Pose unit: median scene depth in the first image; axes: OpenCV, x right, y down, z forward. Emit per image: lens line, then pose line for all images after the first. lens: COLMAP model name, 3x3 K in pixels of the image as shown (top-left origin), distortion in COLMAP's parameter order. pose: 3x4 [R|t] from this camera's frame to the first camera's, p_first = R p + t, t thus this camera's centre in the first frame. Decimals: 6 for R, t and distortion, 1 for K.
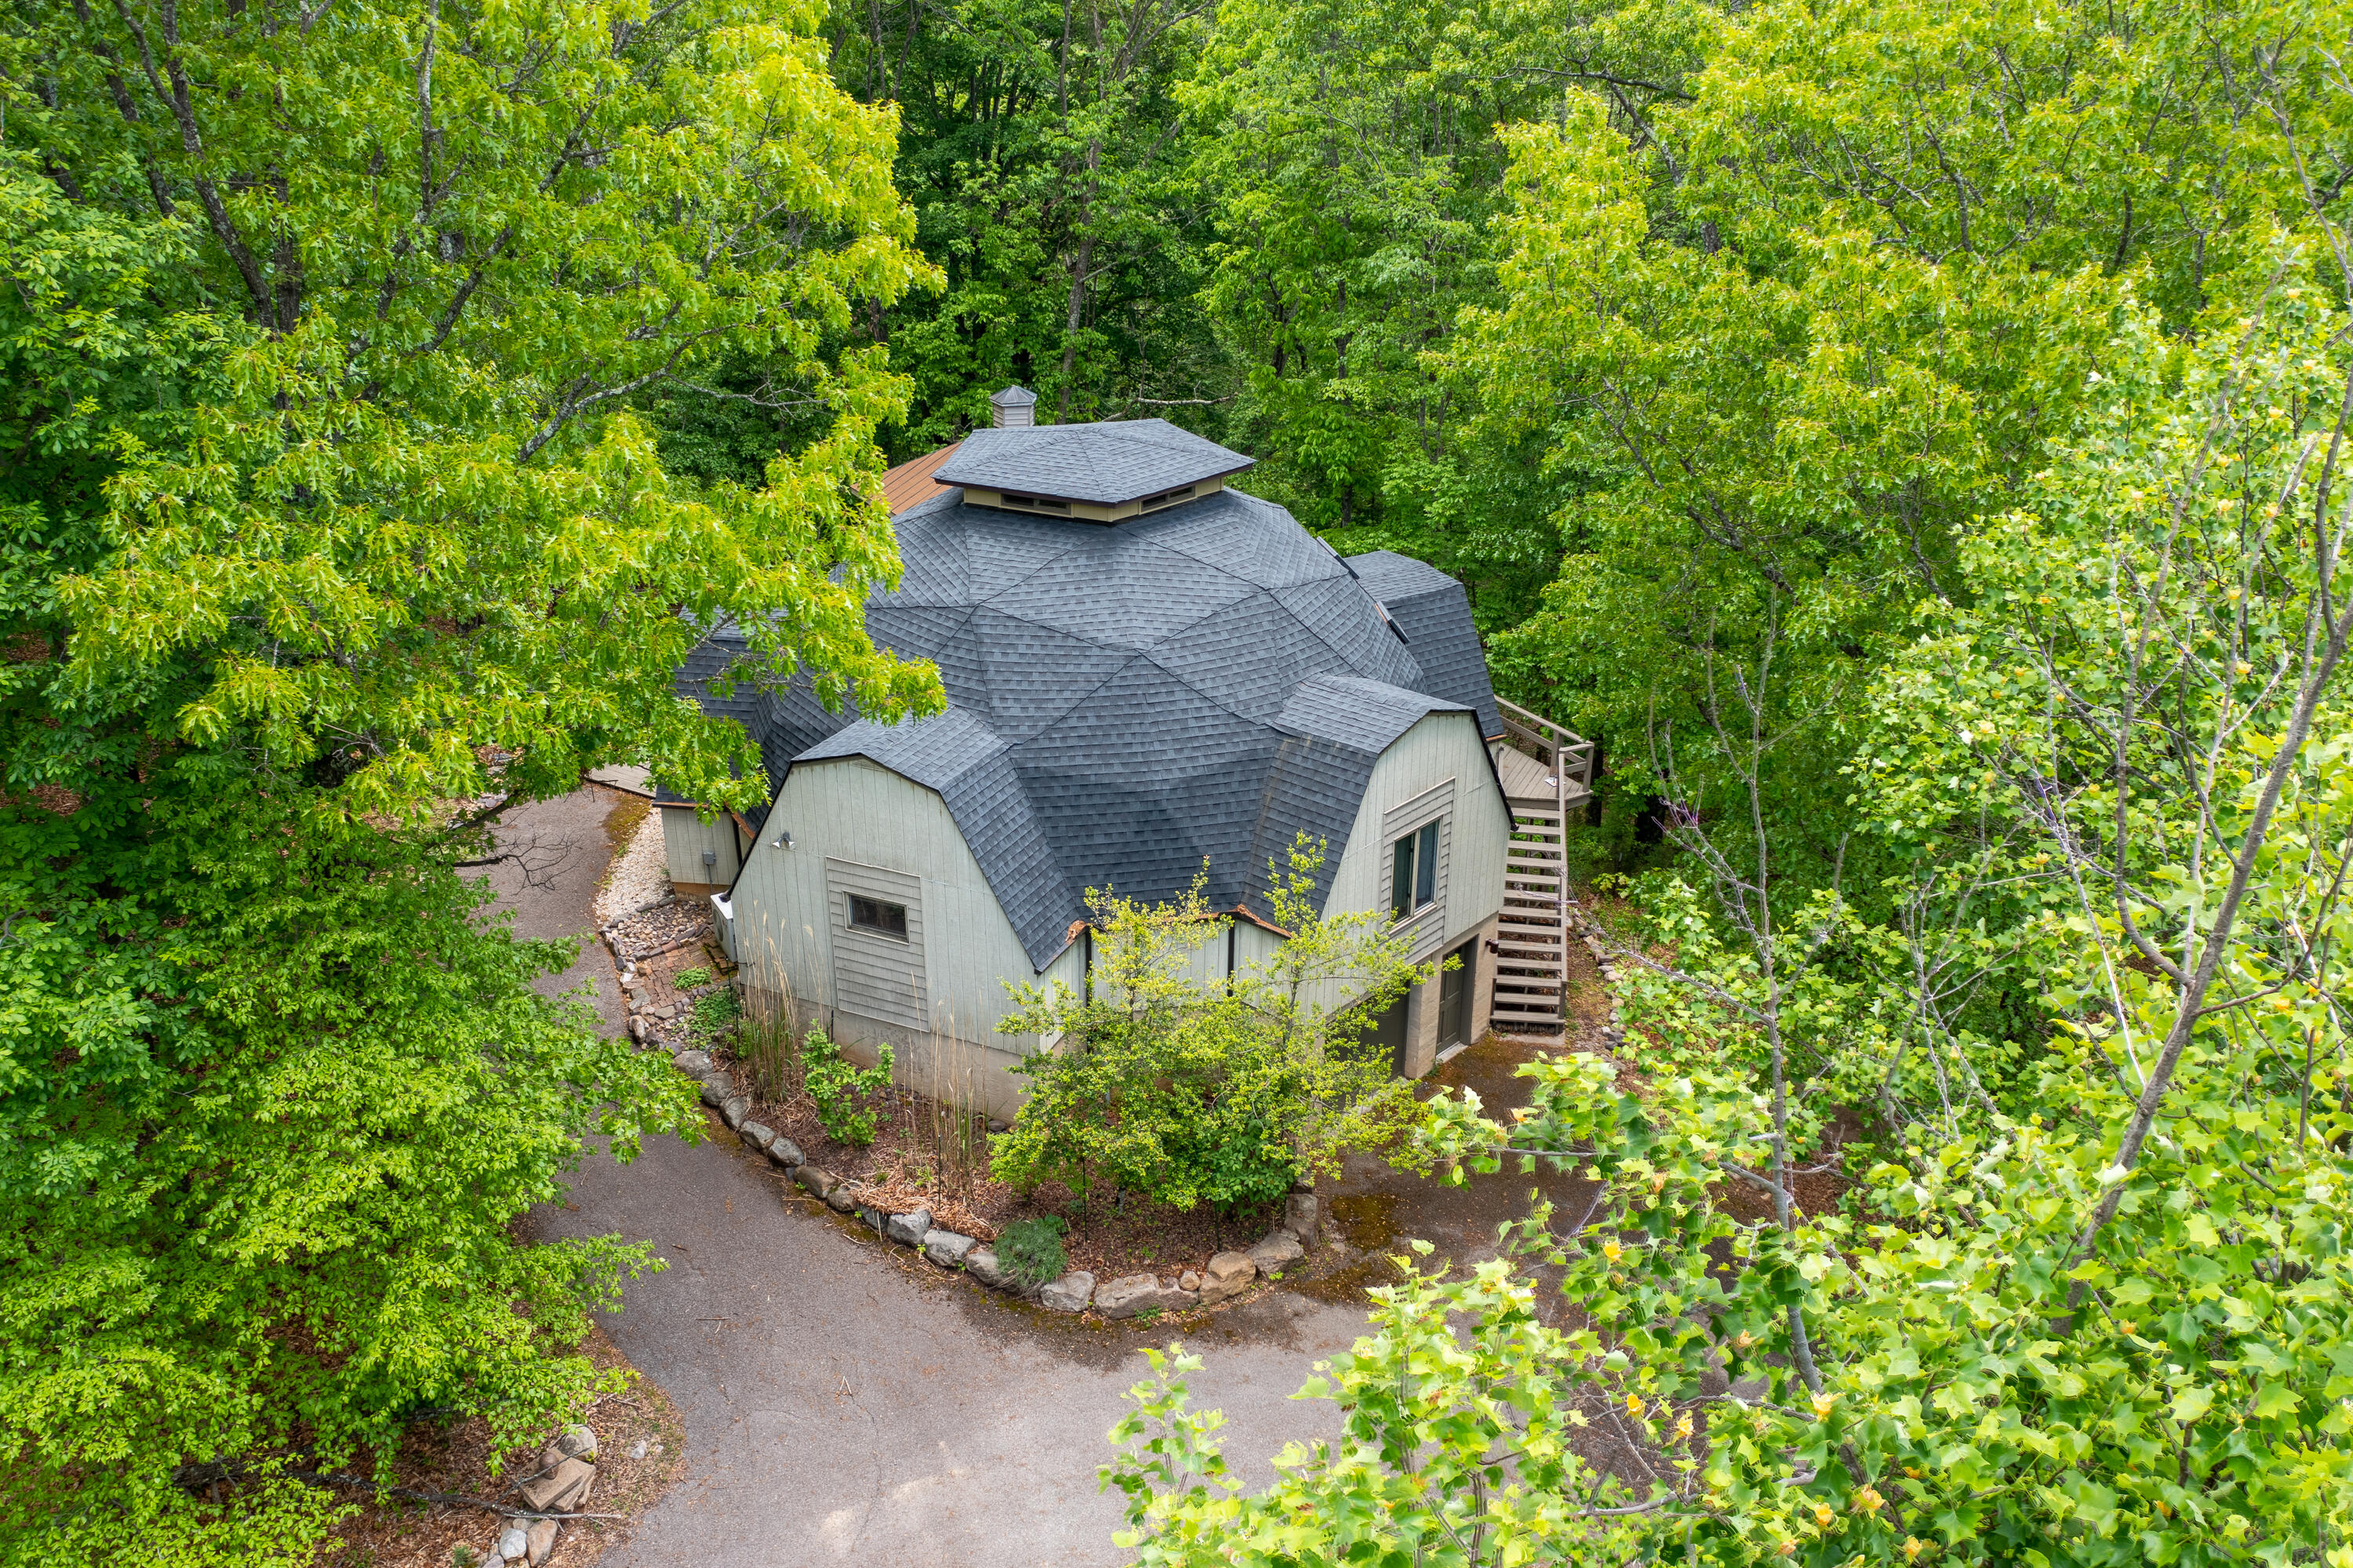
lens RADIAL K [[1865.6, 0, 1174.2], [0, 1865.6, 784.8], [0, 0, 1]] dist [0.056609, -0.021874]
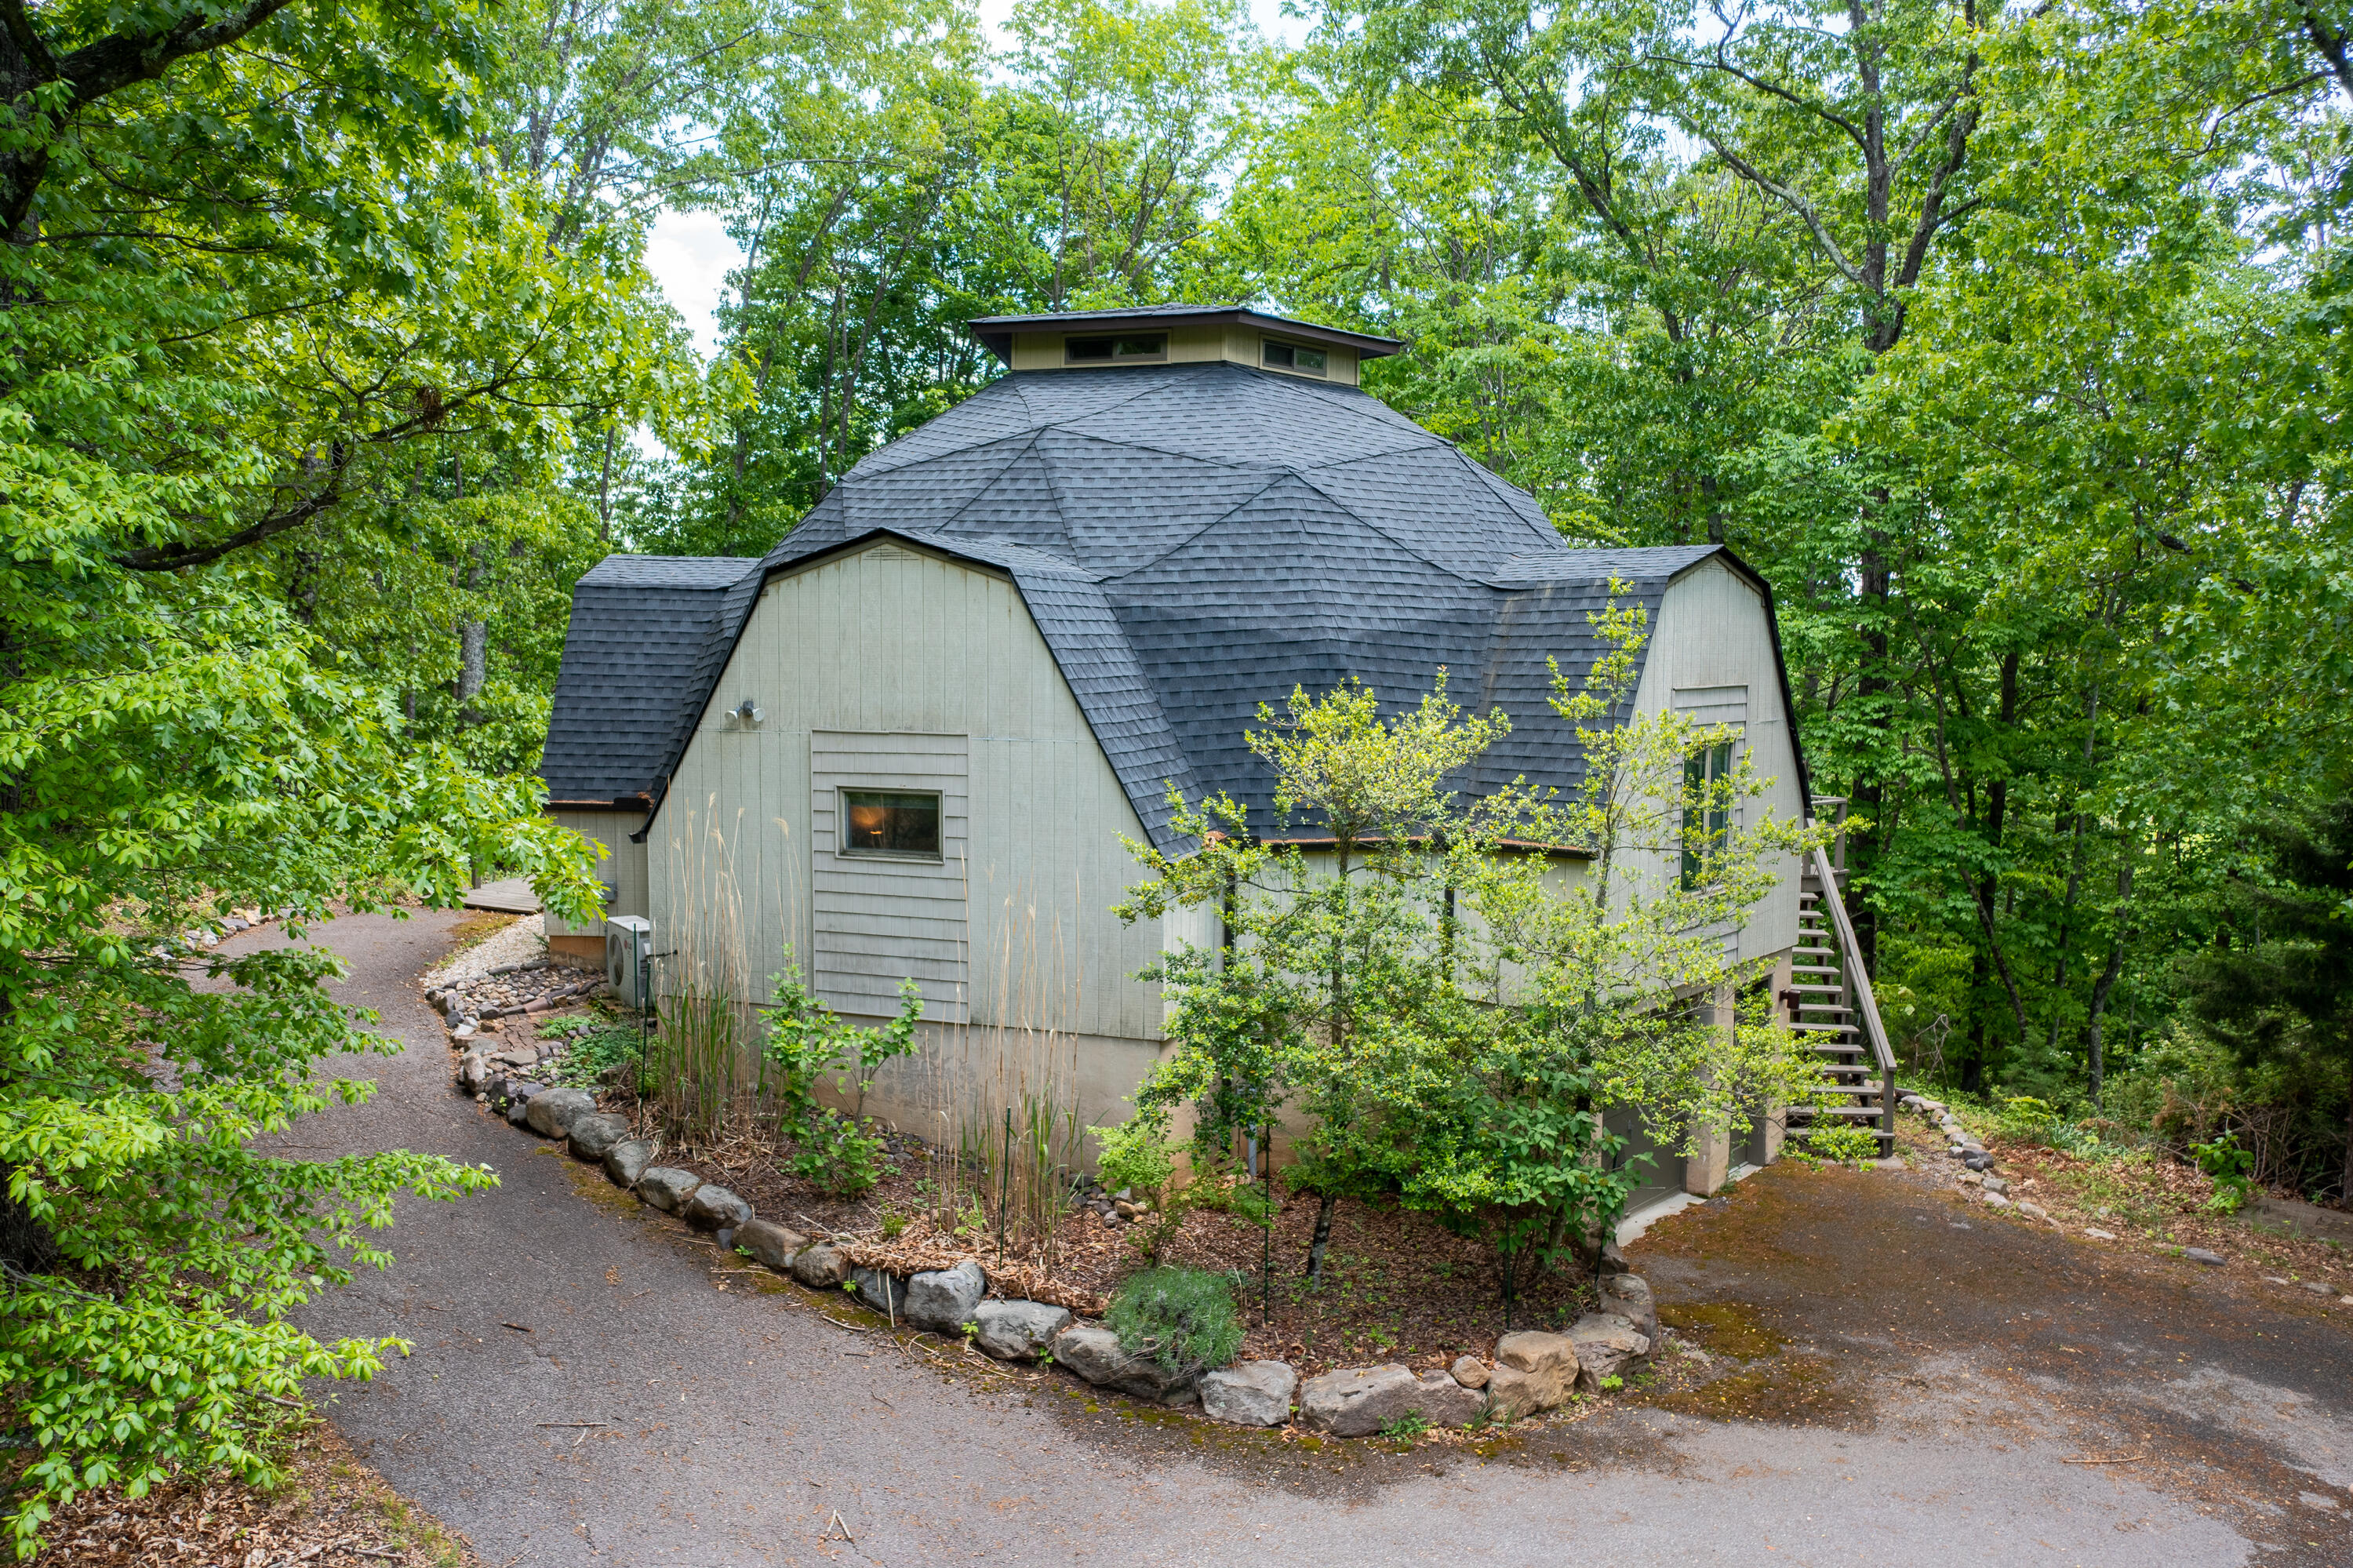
lens RADIAL K [[1865.6, 0, 1181.0], [0, 1865.6, 783.6], [0, 0, 1]] dist [0.056609, -0.021874]
pose [[0.998113, -0.000225, 0.061402, -0.104978], [0.020484, 0.943927, -0.329519, 0.272756], [-0.057885, 0.330155, 0.942150, 0.423183]]
